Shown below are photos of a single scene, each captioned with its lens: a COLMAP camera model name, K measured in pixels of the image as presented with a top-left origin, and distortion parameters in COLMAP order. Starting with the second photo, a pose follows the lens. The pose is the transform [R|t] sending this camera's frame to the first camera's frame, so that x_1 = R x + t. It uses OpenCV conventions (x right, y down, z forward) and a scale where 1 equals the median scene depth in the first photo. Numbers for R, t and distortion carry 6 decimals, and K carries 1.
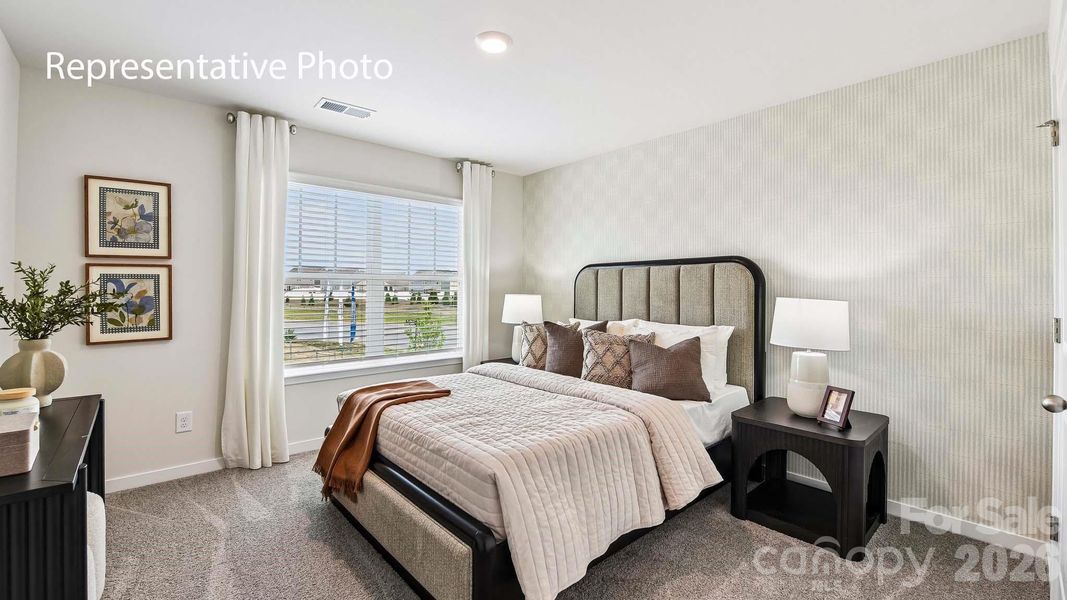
lens RADIAL K [[438.8, 0, 534.9], [0, 438.8, 290.7], [0, 0, 1]] dist [-0.003857, -0.000803]
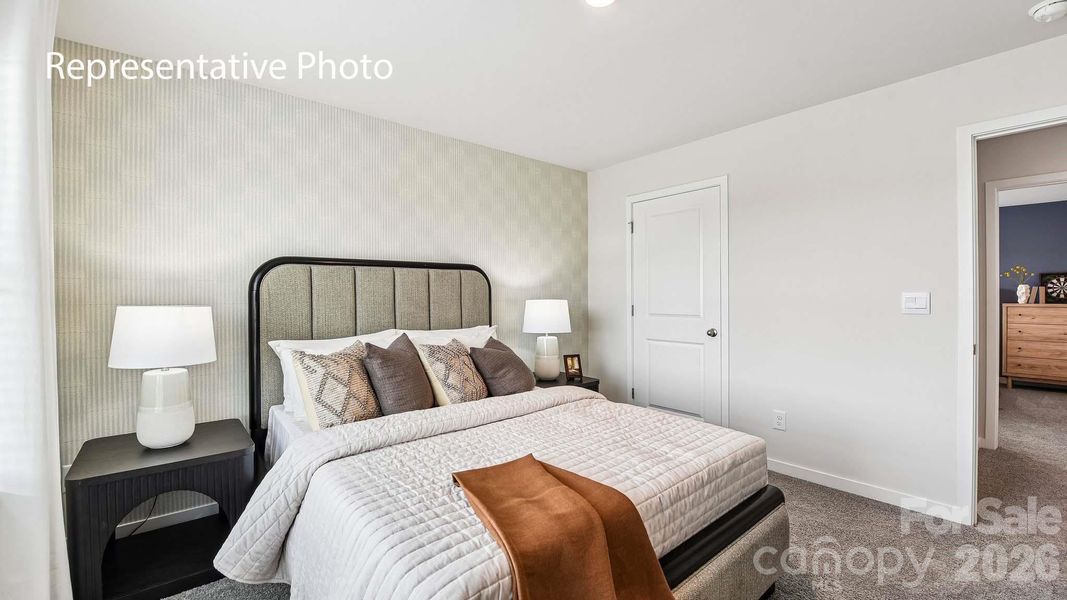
lens RADIAL K [[438.8, 0, 534.4], [0, 438.8, 297.3], [0, 0, 1]] dist [-0.003857, -0.000803]
pose [[0.031108, -0.007534, 0.999488, -0.662650], [0.009519, 0.999928, 0.007241, -0.000607], [-0.999471, 0.009289, 0.031177, 0.791067]]
